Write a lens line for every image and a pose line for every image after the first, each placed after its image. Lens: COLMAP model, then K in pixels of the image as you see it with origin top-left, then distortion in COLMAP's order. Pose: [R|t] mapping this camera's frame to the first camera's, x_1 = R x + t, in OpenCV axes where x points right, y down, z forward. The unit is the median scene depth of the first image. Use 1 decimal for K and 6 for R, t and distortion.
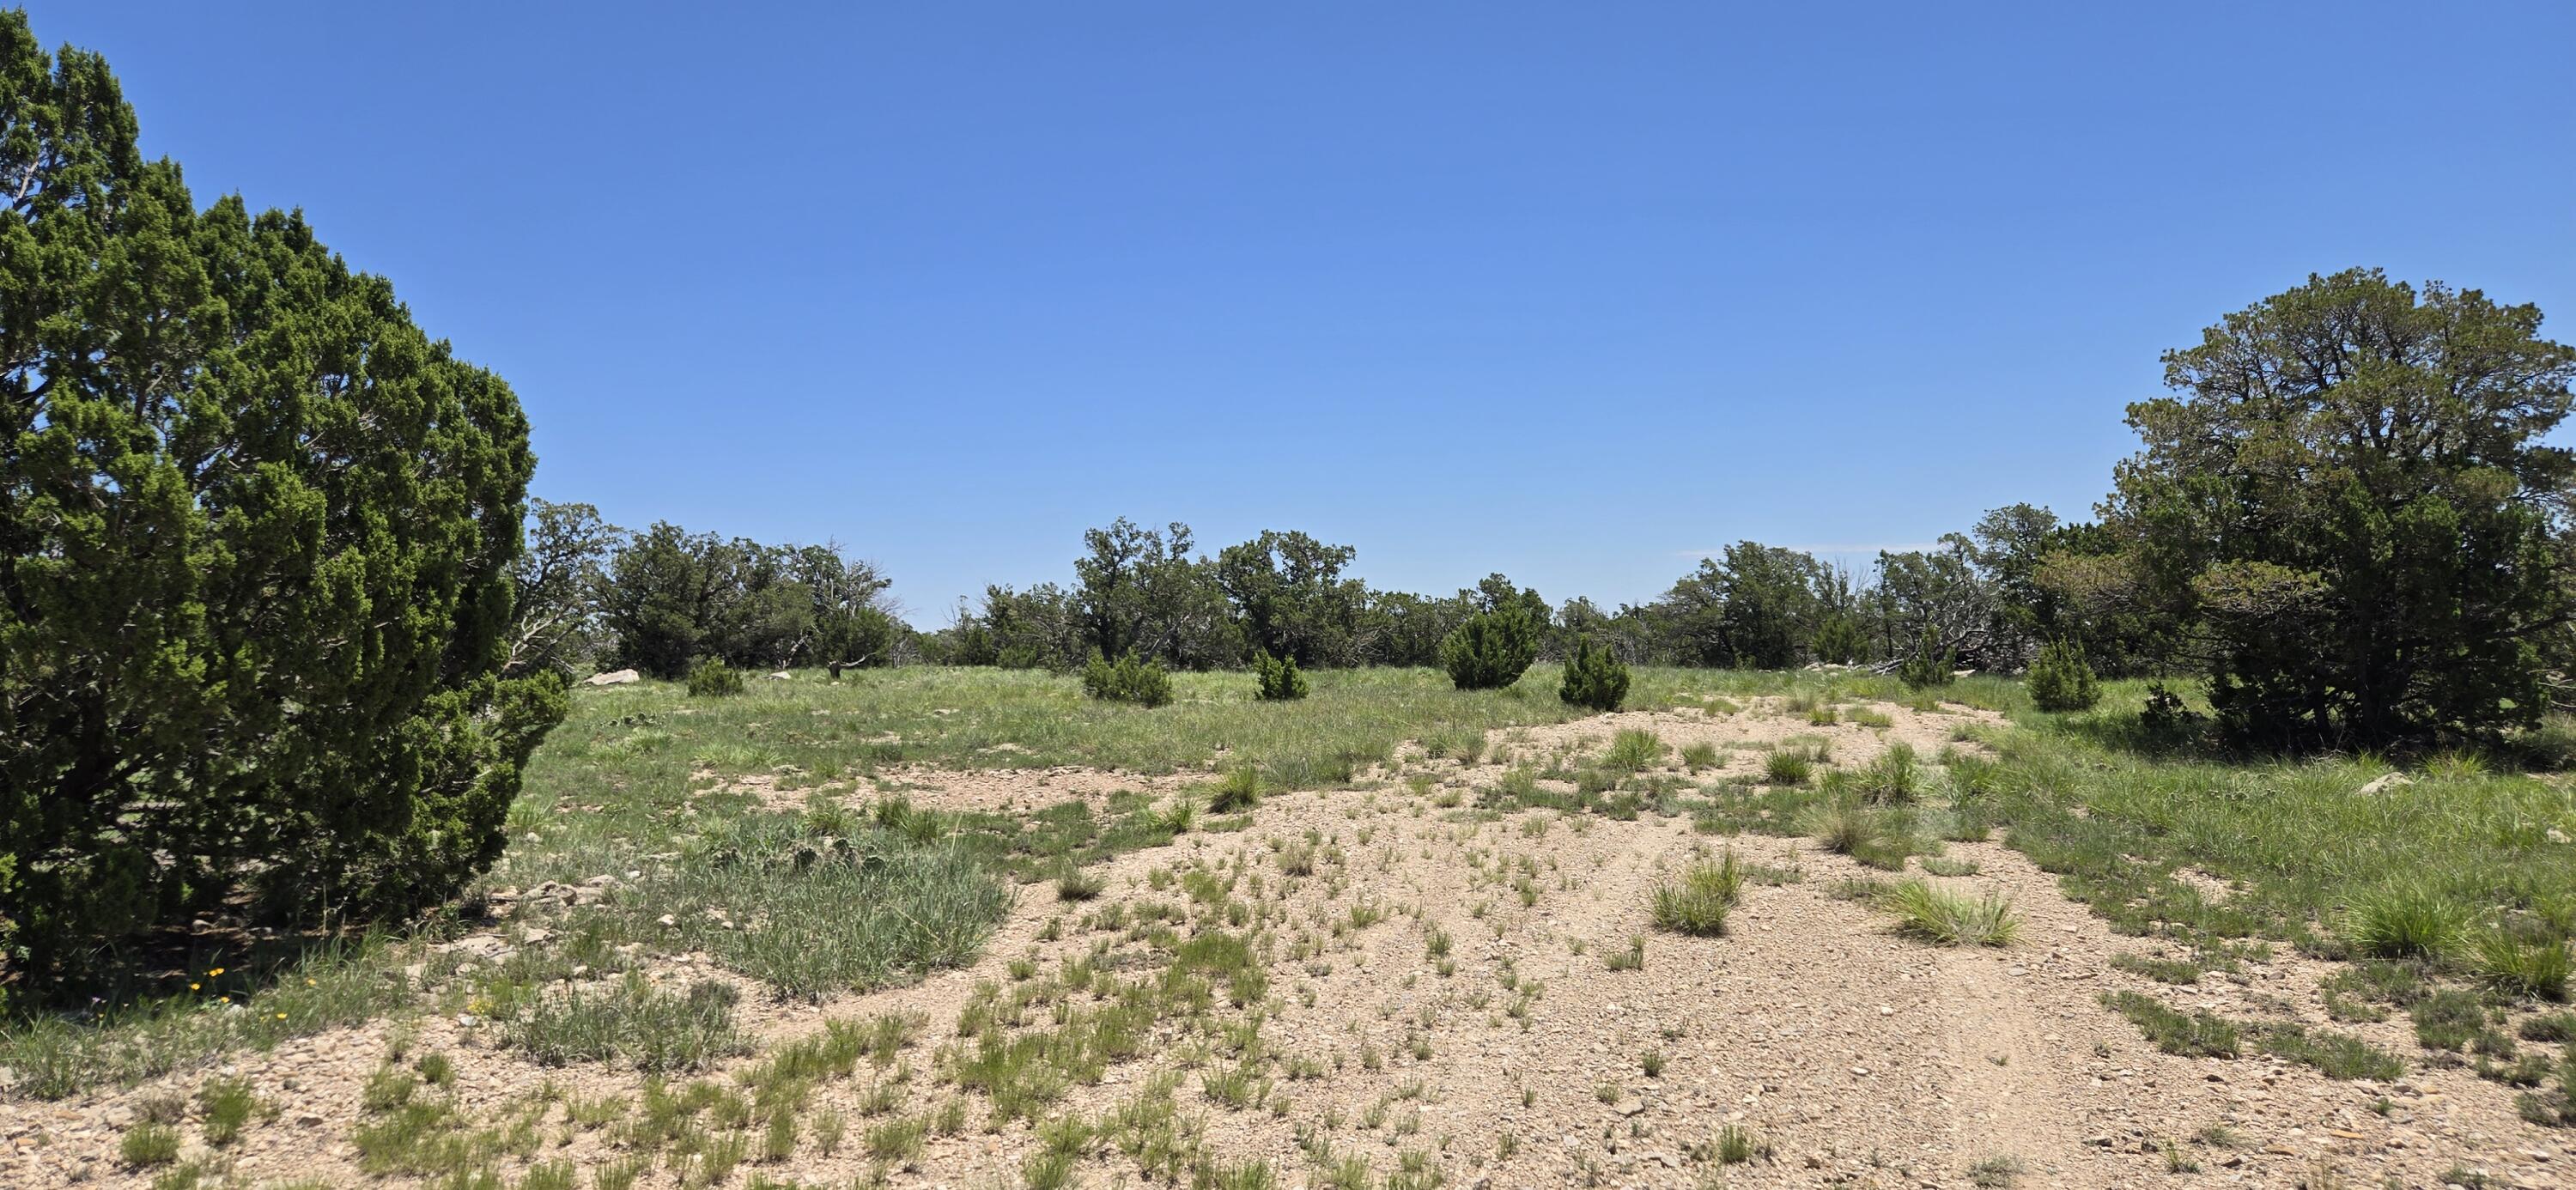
lens RADIAL K [[1704.9, 0, 1292.2], [0, 1704.9, 586.3], [0, 0, 1]] dist [0.061323, -0.069031]
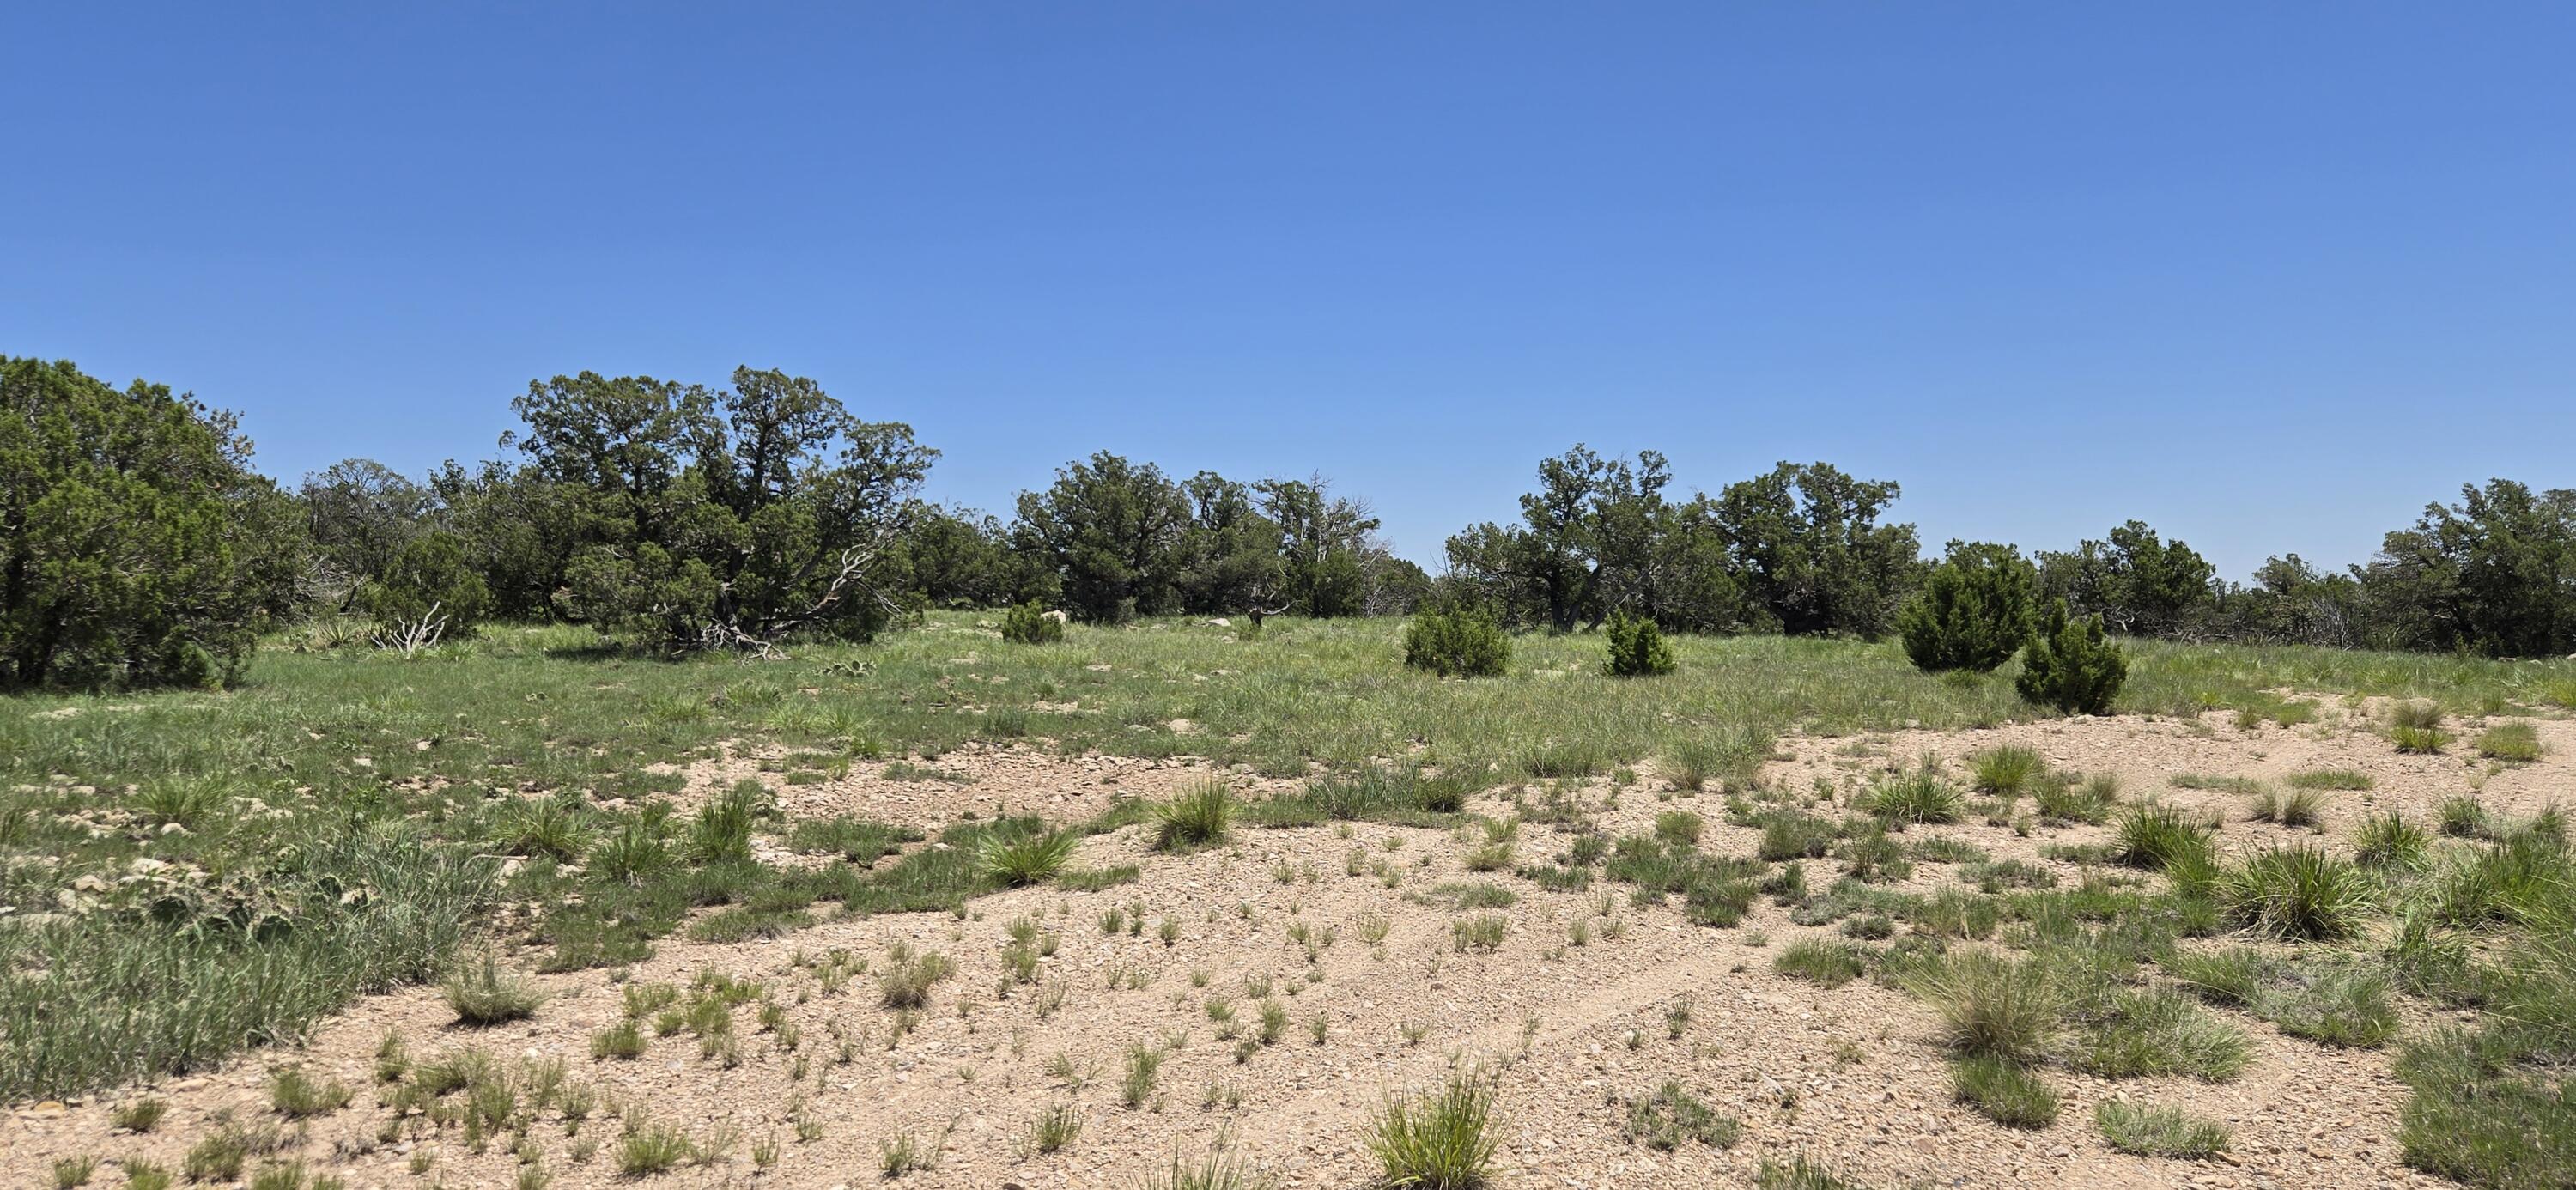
lens RADIAL K [[1820.3, 0, 1321.6], [0, 1820.3, 595.9], [0, 0, 1]] dist [0.030036, -0.004126]
pose [[0.938139, 0.026262, -0.345262, 0.079721], [-0.014870, 0.999255, 0.035605, 0.002983], [0.345940, -0.028268, 0.937831, 0.116009]]
